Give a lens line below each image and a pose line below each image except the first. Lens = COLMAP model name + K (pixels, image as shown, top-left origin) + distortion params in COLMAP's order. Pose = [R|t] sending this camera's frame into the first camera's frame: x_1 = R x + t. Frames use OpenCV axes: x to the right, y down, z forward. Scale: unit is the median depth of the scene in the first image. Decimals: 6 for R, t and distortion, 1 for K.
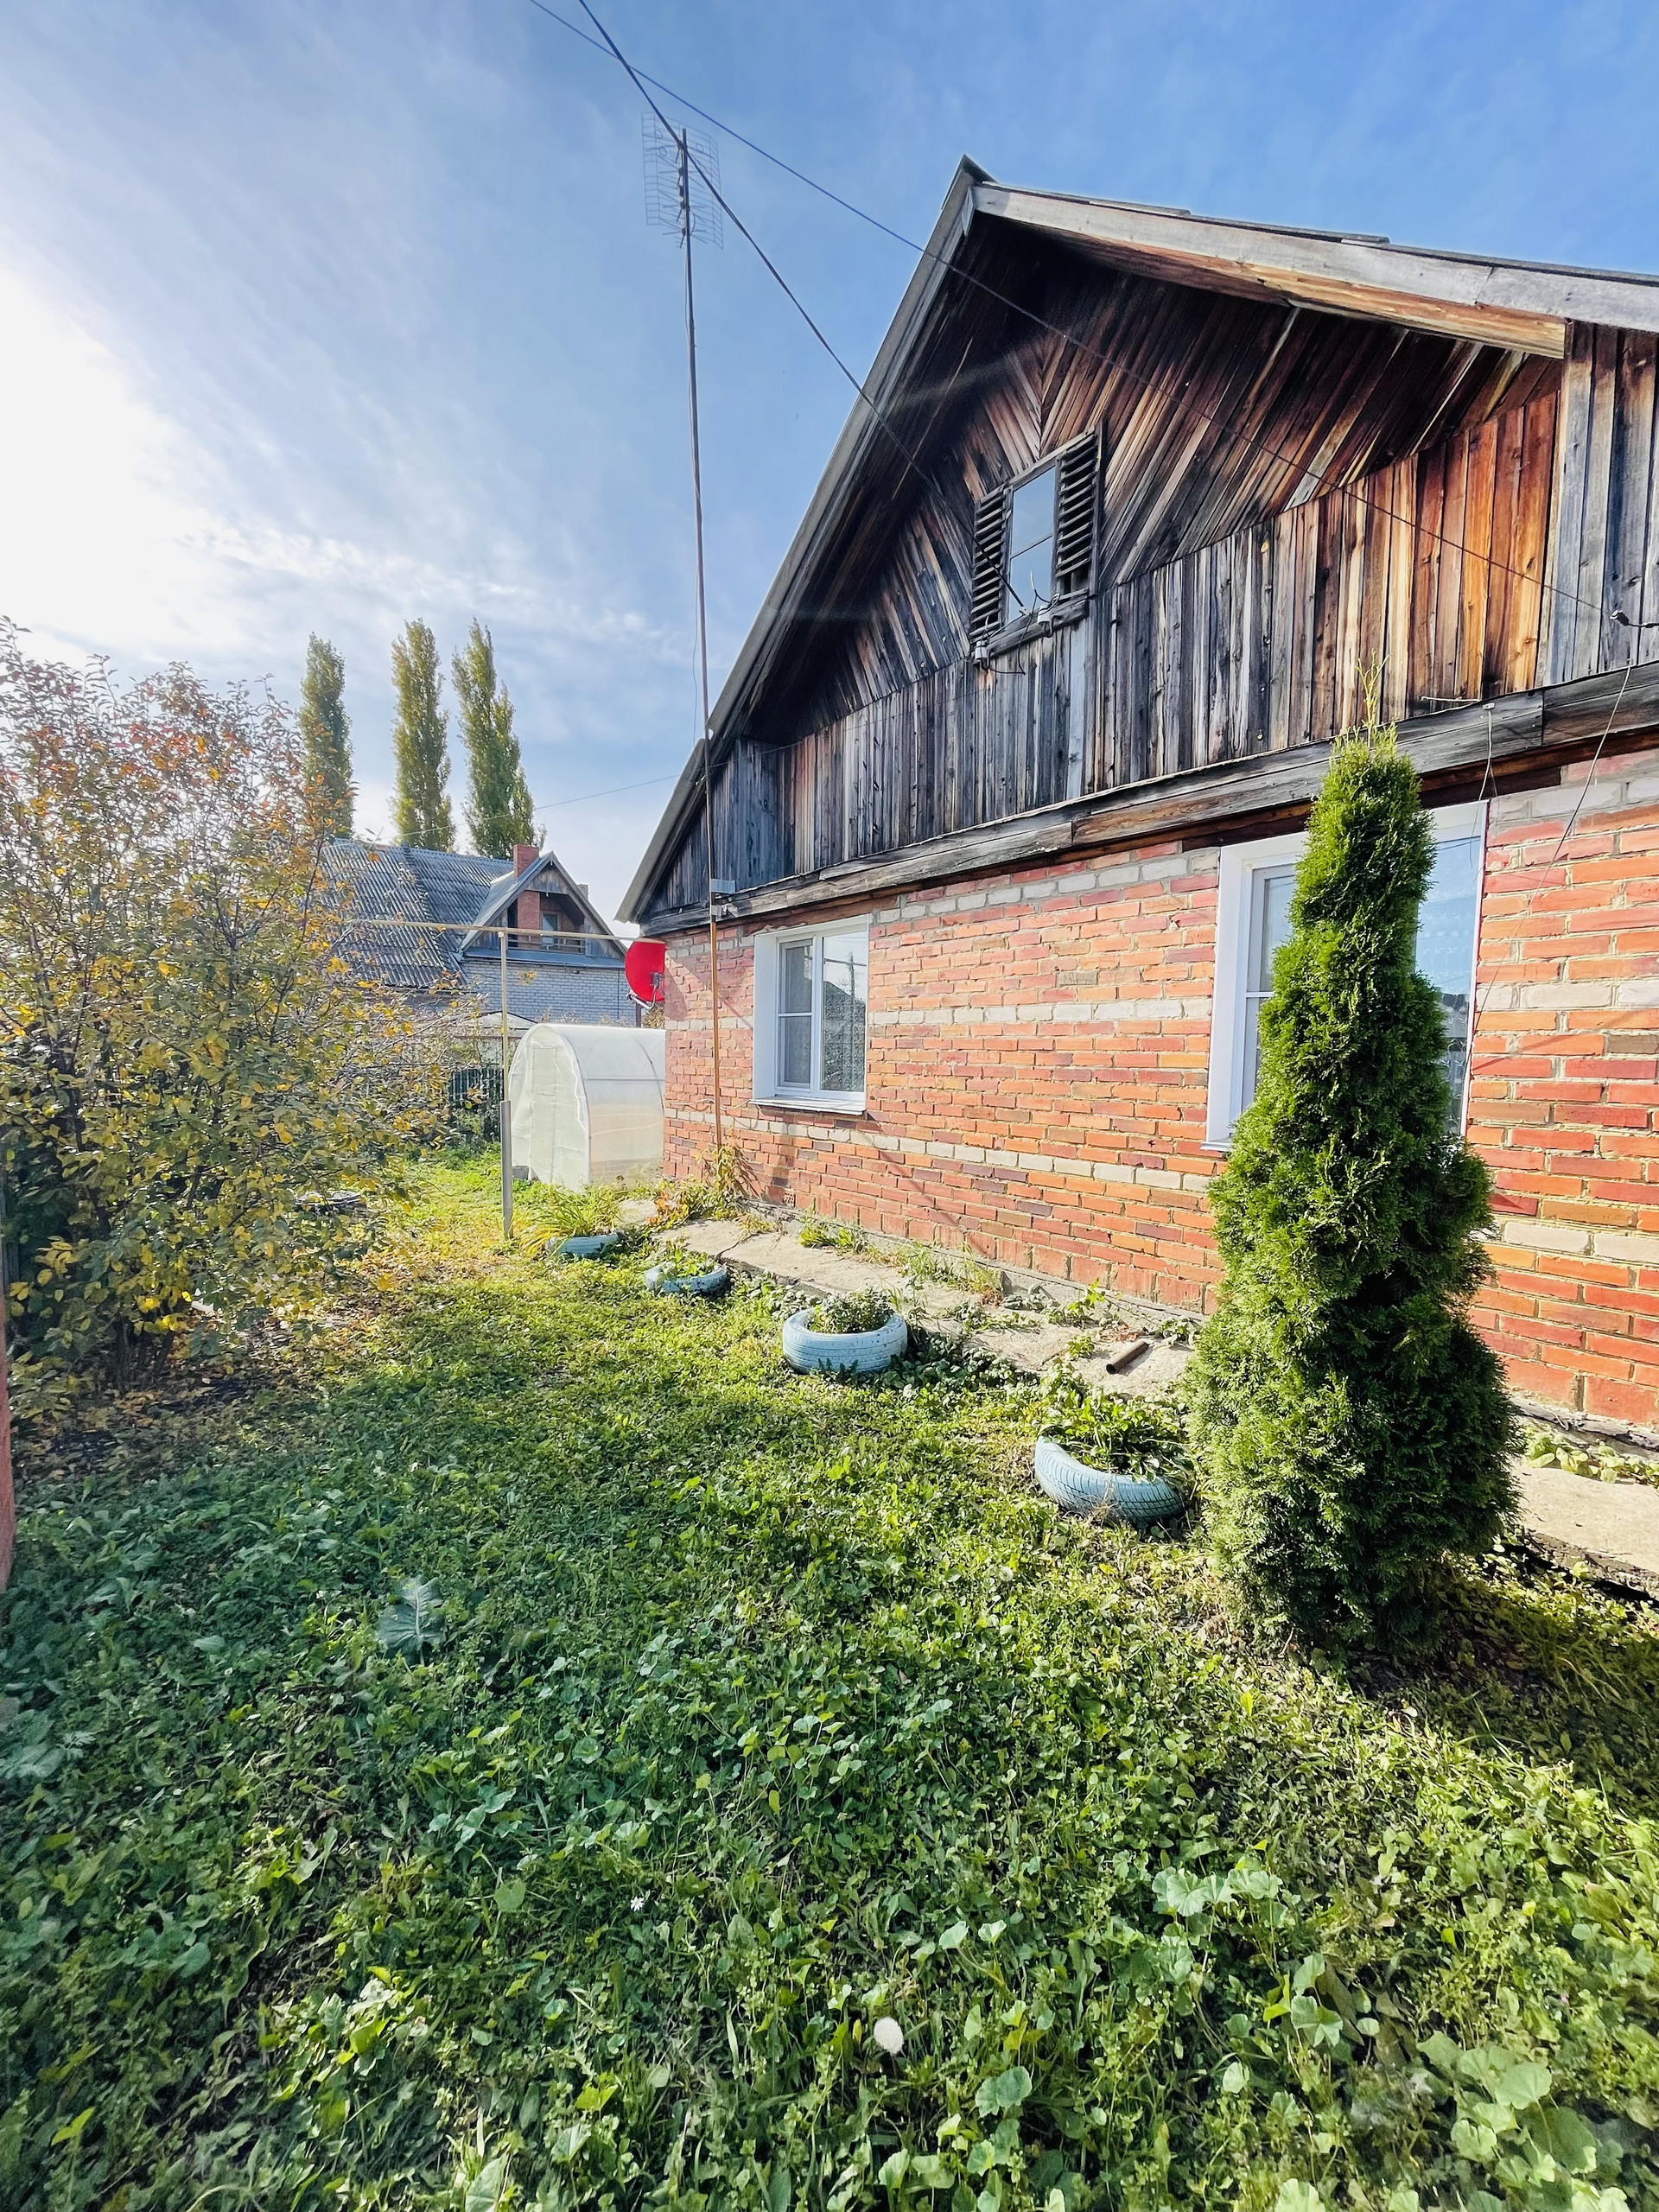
lens RADIAL K [[885.7, 0, 839.2], [0, 885.7, 1111.7], [0, 0, 1]] dist [-0.004343, -0.001003]
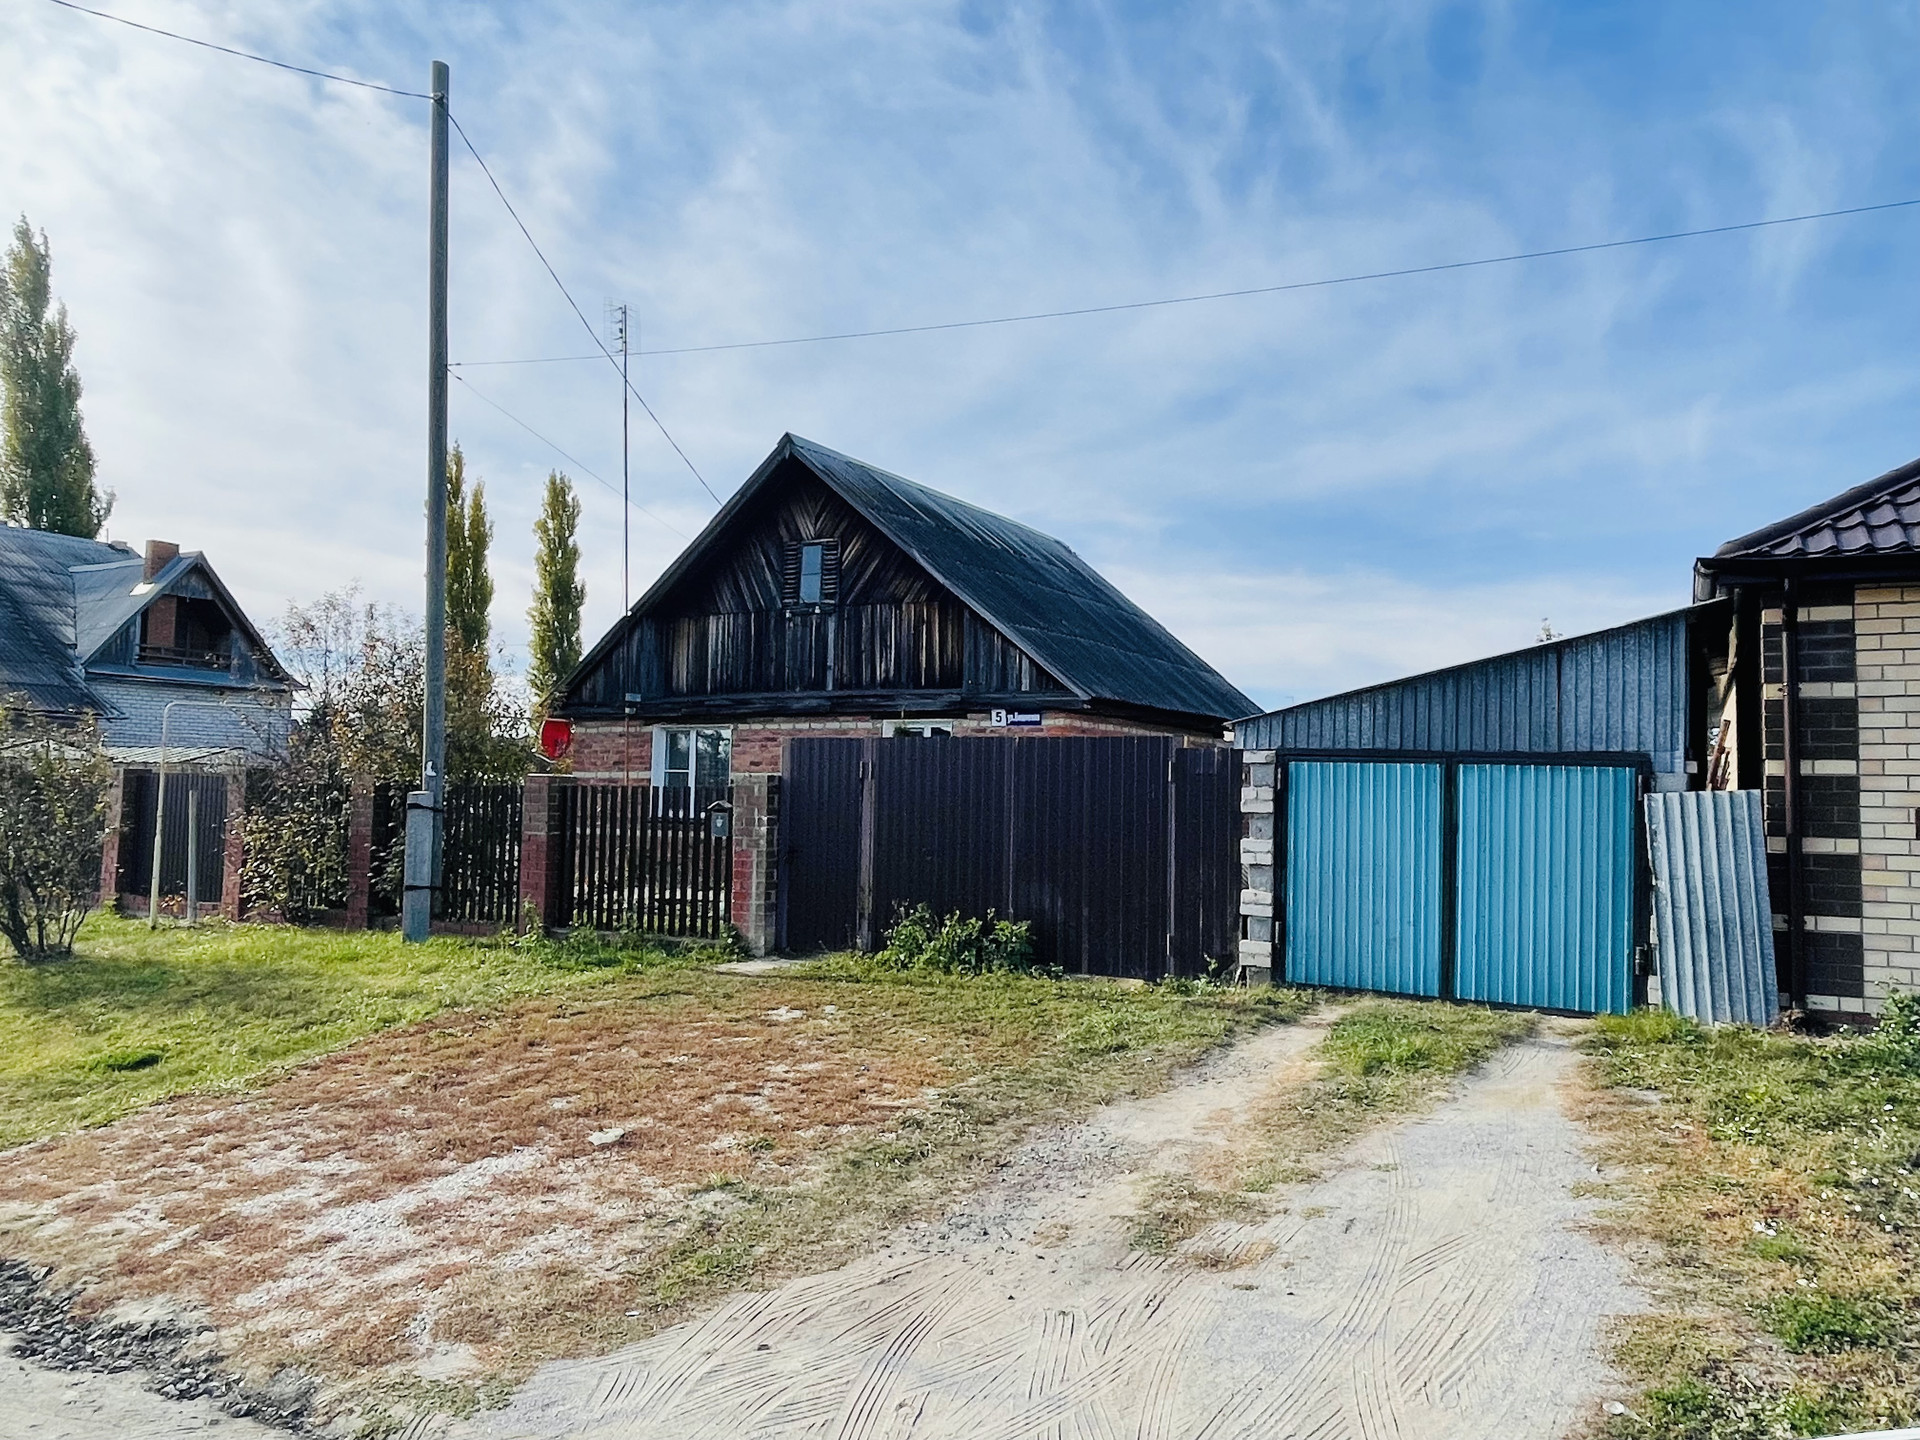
lens RADIAL K [[1337.4, 0, 961.7], [0, 1337.4, 722.2], [0, 0, 1]] dist [-0.001603, -0.000887]
pose [[0.924010, 0.026198, 0.381469, -0.734528], [0.019886, 0.993007, -0.116365, 0.159675], [-0.381850, 0.115108, 0.917028, -2.289793]]
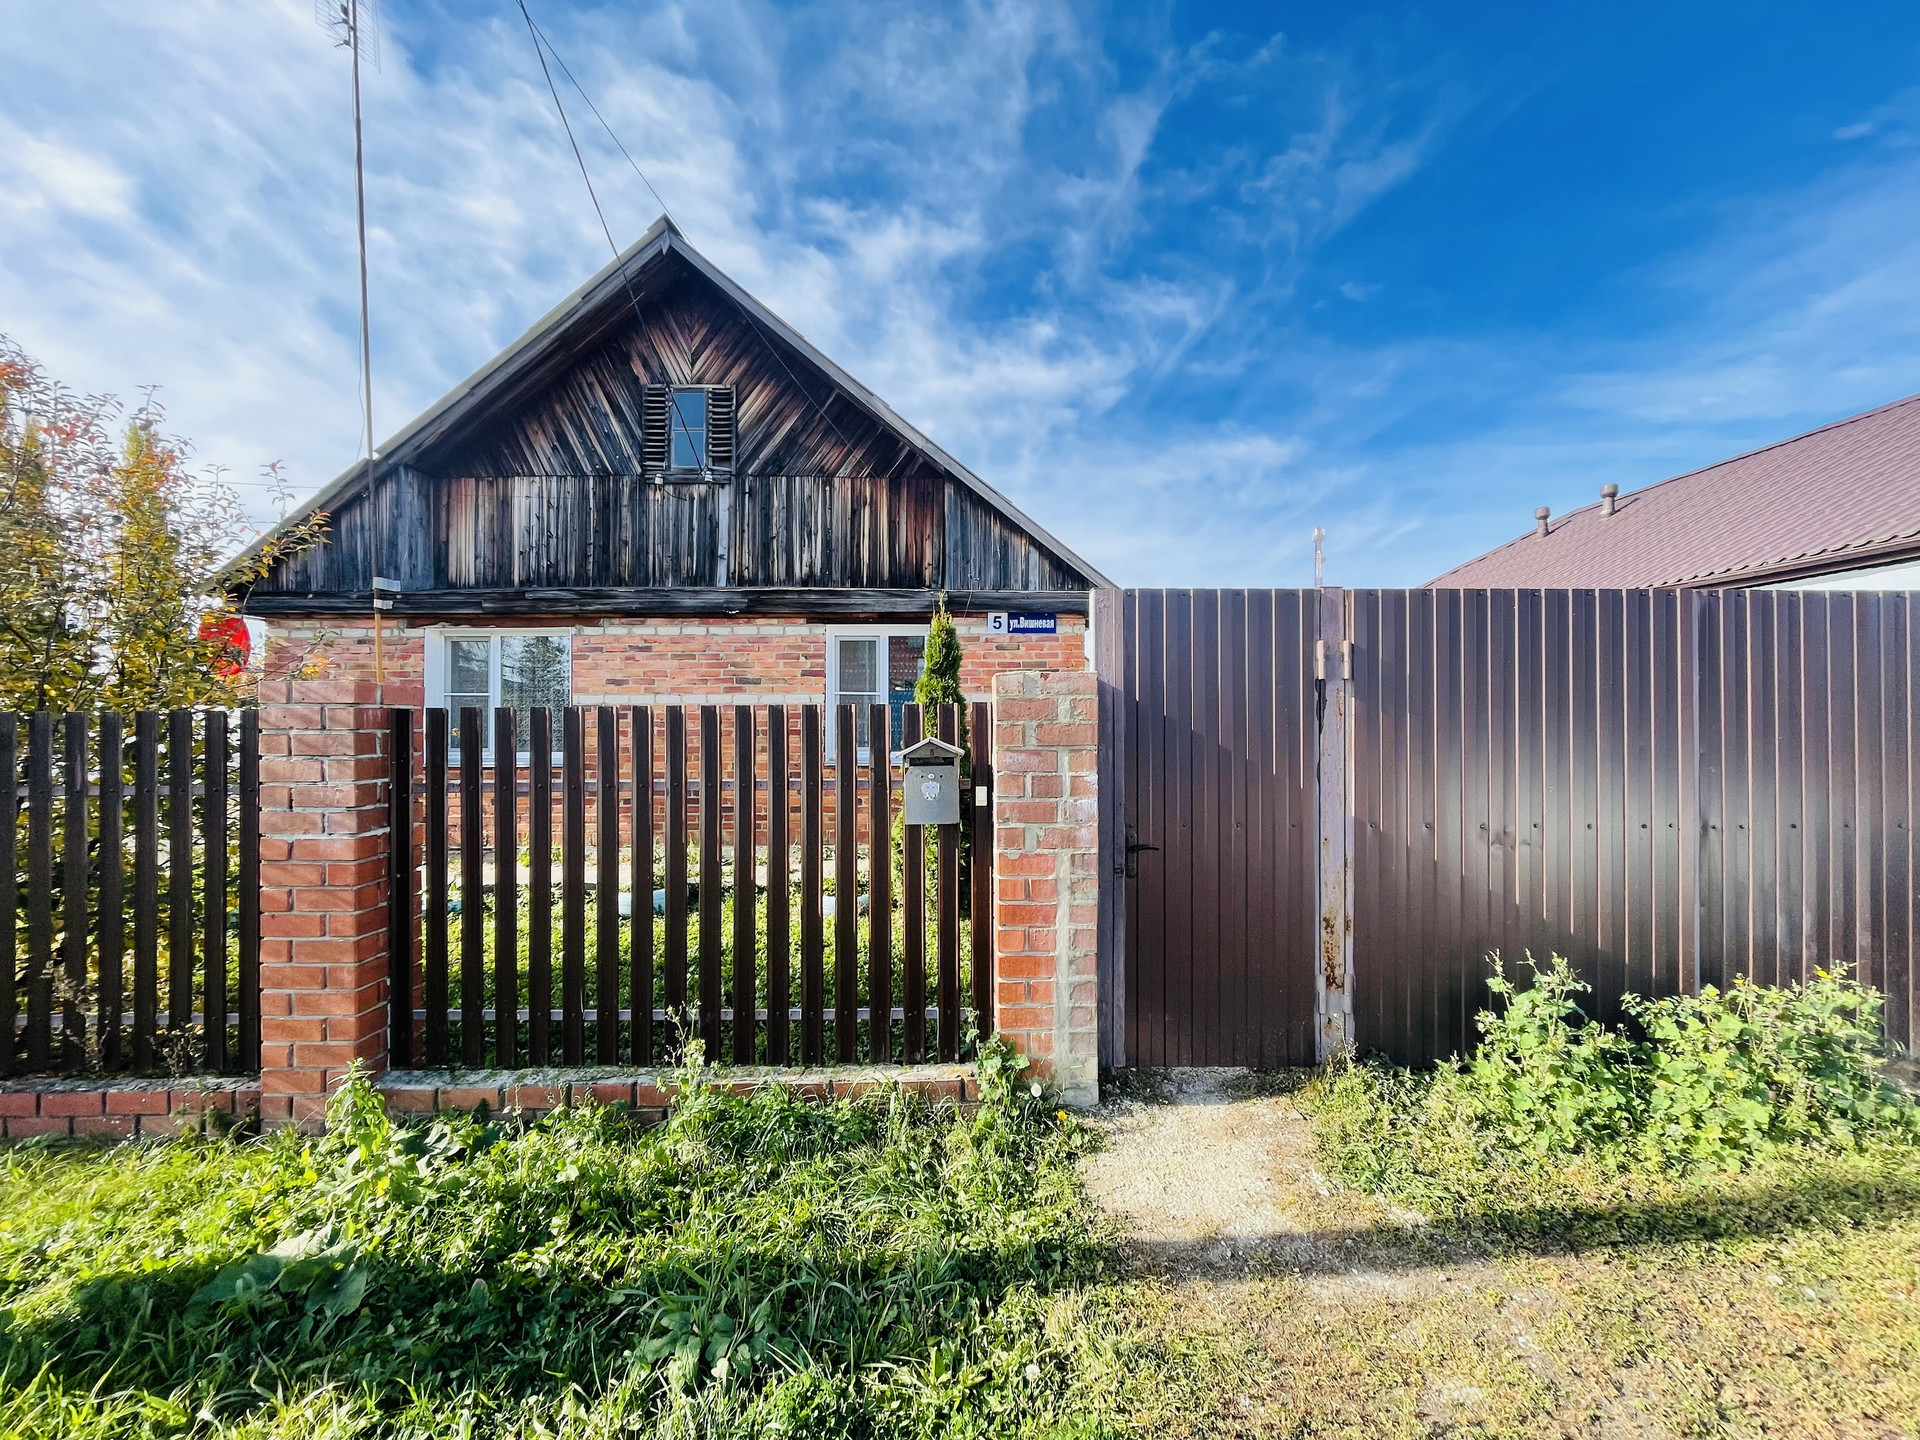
lens RADIAL K [[768.8, 0, 964.0], [0, 768.8, 723.8], [0, 0, 1]] dist [-0.004343, -0.001003]
pose [[0.600605, -0.012119, 0.799454, -0.661602], [0.066730, 0.997156, -0.035016, 0.023992], [-0.796756, 0.074378, 0.599706, -0.287685]]
